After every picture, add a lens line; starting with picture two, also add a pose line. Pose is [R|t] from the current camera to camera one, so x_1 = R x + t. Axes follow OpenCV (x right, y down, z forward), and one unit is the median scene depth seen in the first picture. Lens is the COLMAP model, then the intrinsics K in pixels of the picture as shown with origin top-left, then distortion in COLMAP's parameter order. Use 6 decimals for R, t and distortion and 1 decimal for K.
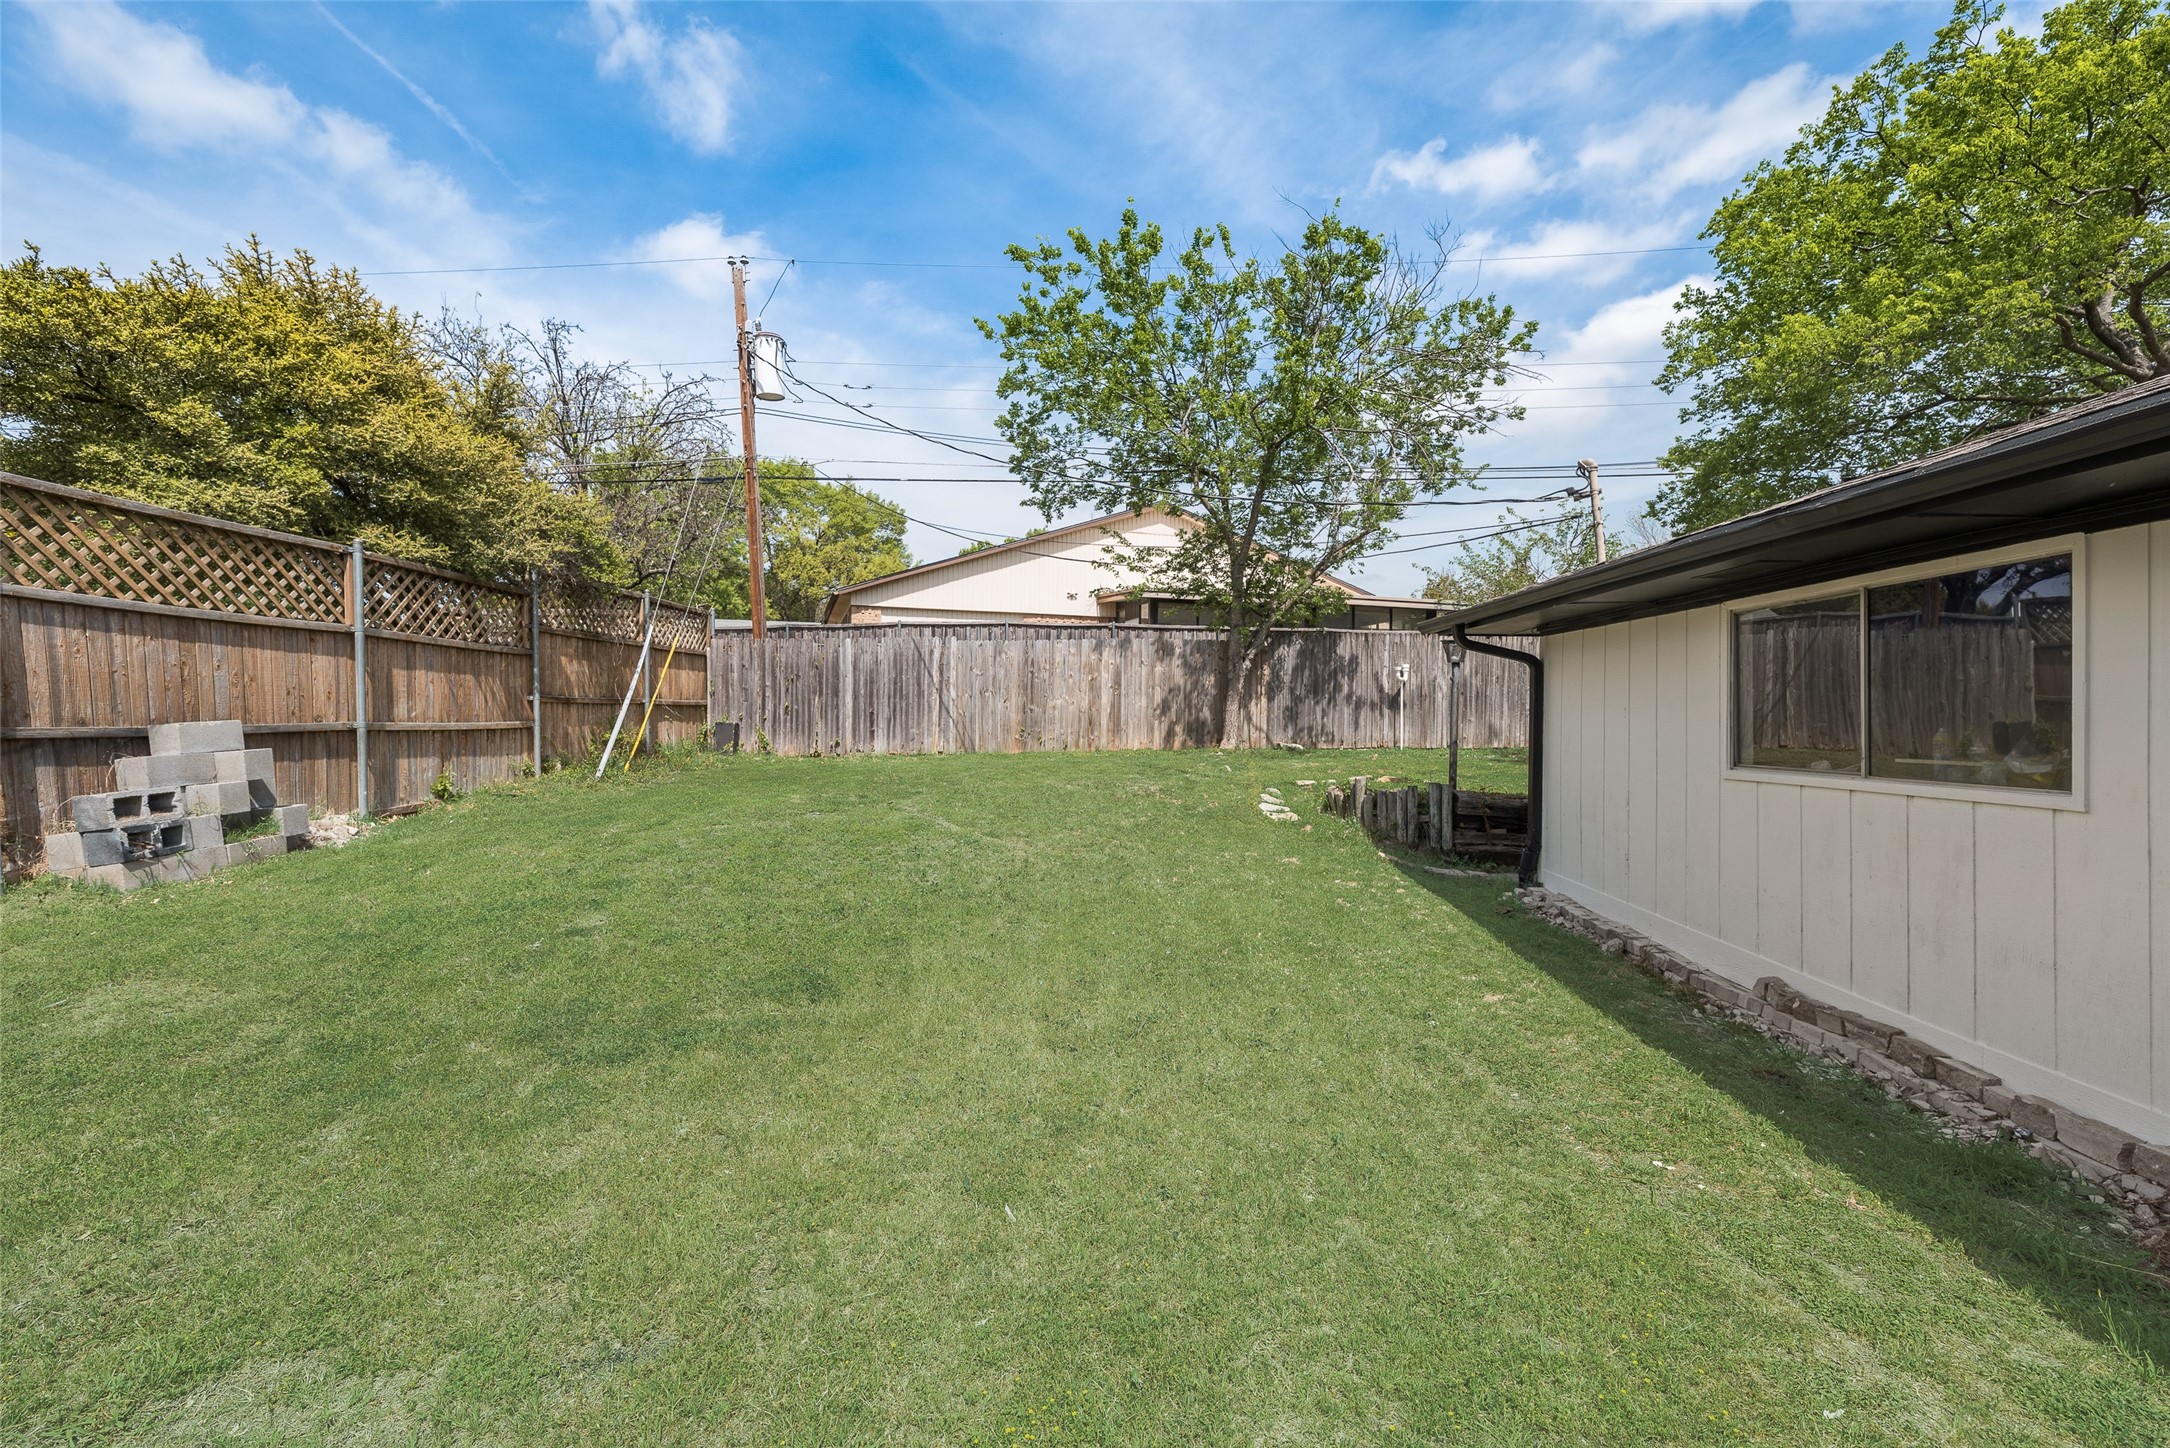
lens RADIAL K [[877.4, 0, 1084.1], [0, 877.4, 720.3], [0, 0, 1]] dist [0.002419, -0.000005]
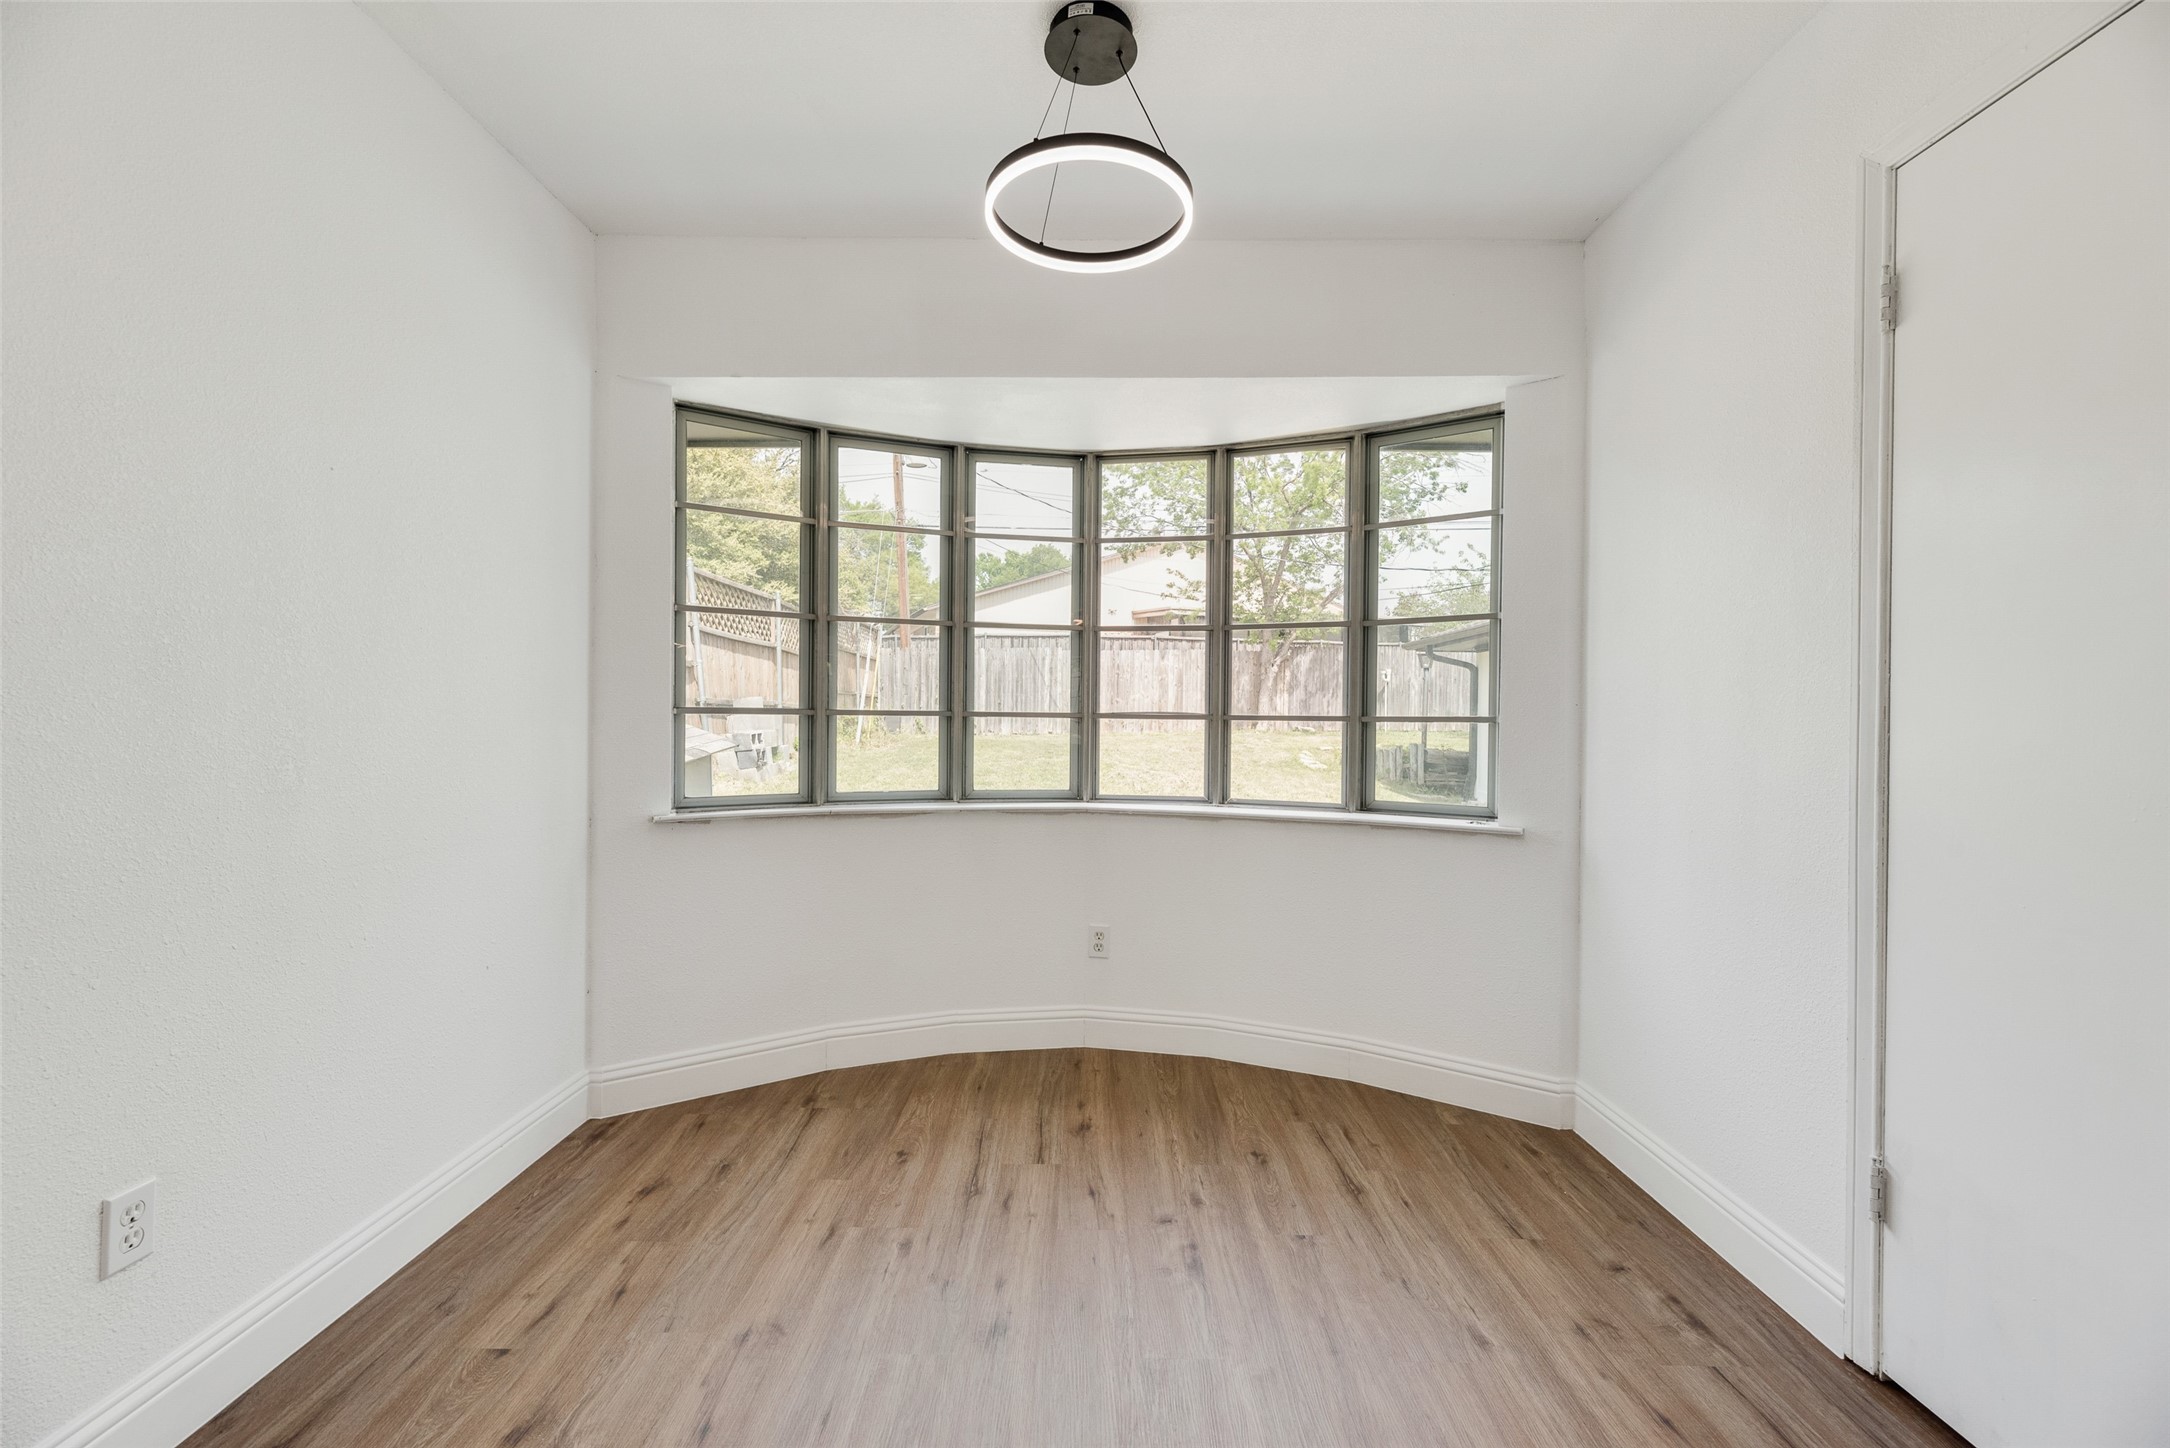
lens RADIAL K [[883.2, 0, 1085.4], [0, 883.2, 723.2], [0, 0, 1]] dist [-0.002649, -0.000043]
pose [[0.999299, 0.001681, 0.037402, -0.160857], [-0.001607, 0.999997, -0.002006, 0.024589], [-0.037406, 0.001945, 0.999298, -0.364914]]
